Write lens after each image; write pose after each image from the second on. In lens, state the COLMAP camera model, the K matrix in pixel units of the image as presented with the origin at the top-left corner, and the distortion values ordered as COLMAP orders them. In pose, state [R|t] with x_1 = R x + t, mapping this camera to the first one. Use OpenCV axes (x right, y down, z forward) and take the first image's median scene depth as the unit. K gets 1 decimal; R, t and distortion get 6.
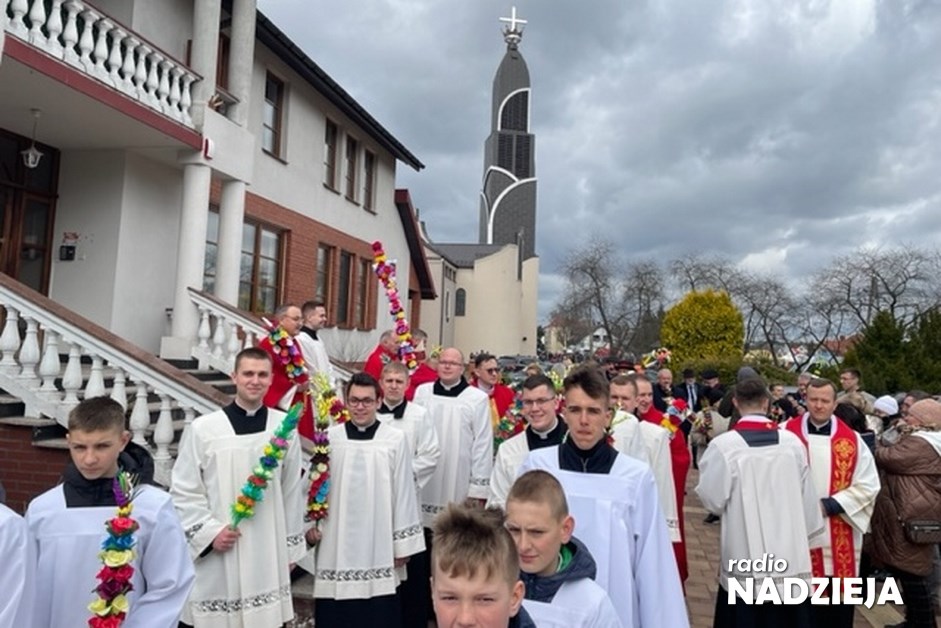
lens RADIAL K [[720.4, 0, 458.6], [0, 720.4, 269.3], [0, 0, 1]] dist [0.111480, -0.125283]
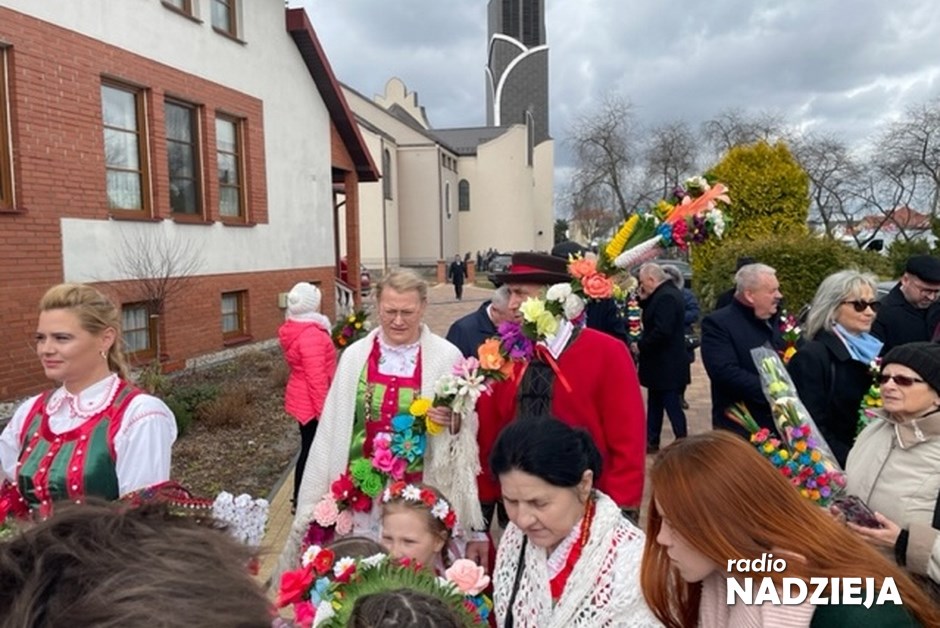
lens RADIAL K [[760.0, 0, 449.3], [0, 760.0, 314.7], [0, 0, 1]] dist [0.042217, -0.006502]
pose [[0.997935, -0.049365, -0.041103, 0.034451], [0.056422, 0.979478, 0.193491, 0.015839], [0.030708, -0.195410, 0.980241, 0.119838]]
